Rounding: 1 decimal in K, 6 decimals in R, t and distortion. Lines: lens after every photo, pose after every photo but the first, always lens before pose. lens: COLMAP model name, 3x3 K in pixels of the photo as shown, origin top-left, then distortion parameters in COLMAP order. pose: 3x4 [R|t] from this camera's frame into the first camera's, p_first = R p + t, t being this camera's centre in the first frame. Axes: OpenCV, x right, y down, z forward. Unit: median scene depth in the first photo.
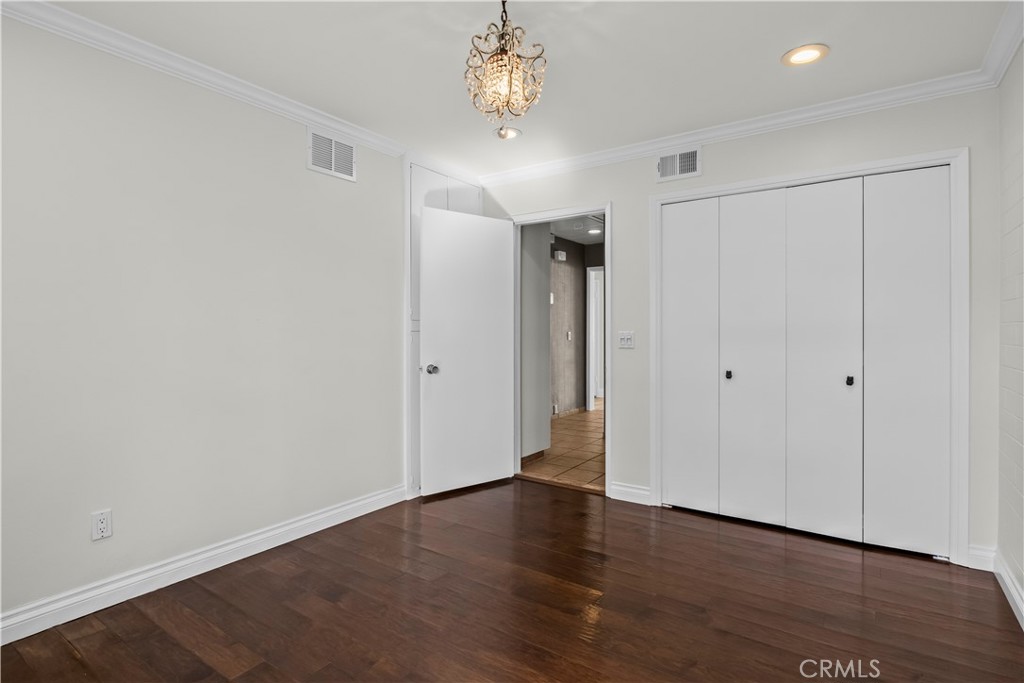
lens RADIAL K [[514.5, 0, 512.5], [0, 514.5, 322.5], [0, 0, 1]] dist [-0.000390, -0.001008]
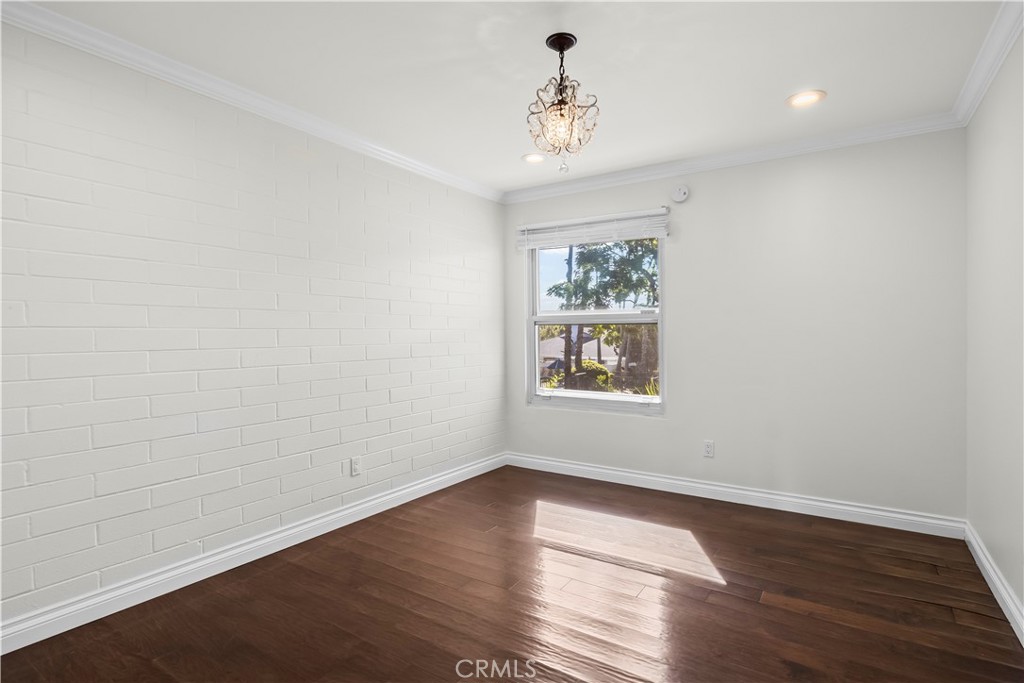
lens RADIAL K [[519.4, 0, 514.9], [0, 519.4, 337.8], [0, 0, 1]] dist [-0.001360, -0.000223]
pose [[0.999759, -0.007781, 0.020531, -0.153300], [0.007361, 0.999764, 0.020458, -0.000946], [-0.020686, -0.020302, 0.999580, -0.212608]]
